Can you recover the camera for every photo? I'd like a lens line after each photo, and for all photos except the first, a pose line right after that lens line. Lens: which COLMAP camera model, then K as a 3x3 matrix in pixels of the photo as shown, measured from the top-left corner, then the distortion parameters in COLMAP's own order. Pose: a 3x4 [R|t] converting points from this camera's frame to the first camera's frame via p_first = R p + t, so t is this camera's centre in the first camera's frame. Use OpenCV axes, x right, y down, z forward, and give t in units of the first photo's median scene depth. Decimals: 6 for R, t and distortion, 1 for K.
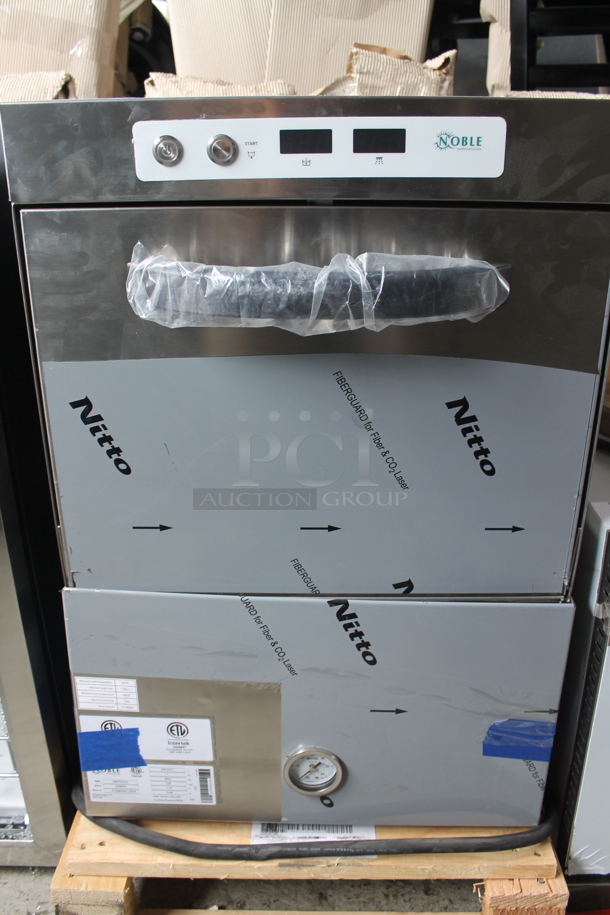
lens RADIAL K [[767.9, 0, 305.0], [0, 767.9, 457.5], [0, 0, 1]] dist [-0.177418, 0.155393]
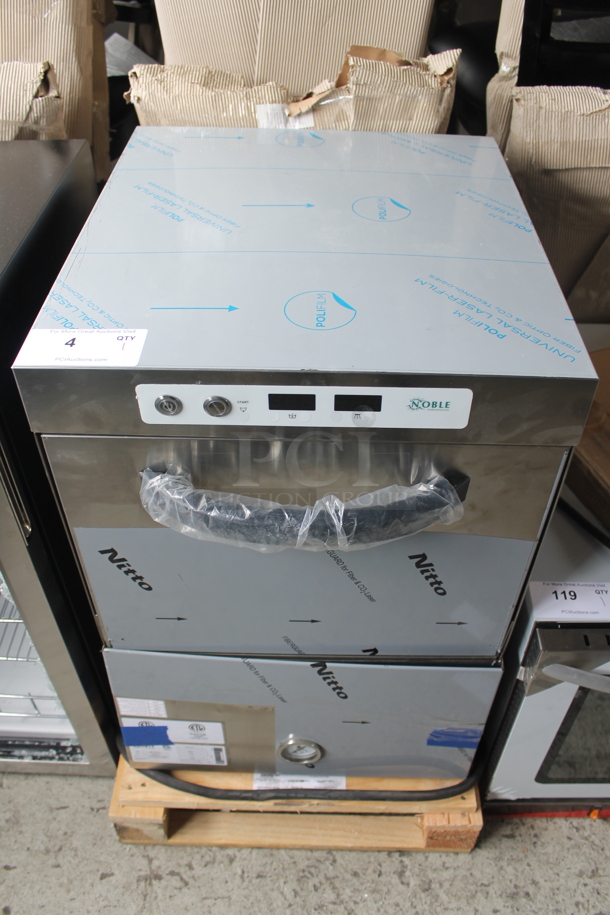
lens RADIAL K [[767.9, 0, 305.0], [0, 767.9, 457.5], [0, 0, 1]] dist [-0.177418, 0.155393]
pose [[0.999966, 0.007799, 0.002684, 0.015205], [-0.008245, 0.936554, 0.350426, -0.627860], [0.000219, -0.350436, 0.936587, -0.083236]]
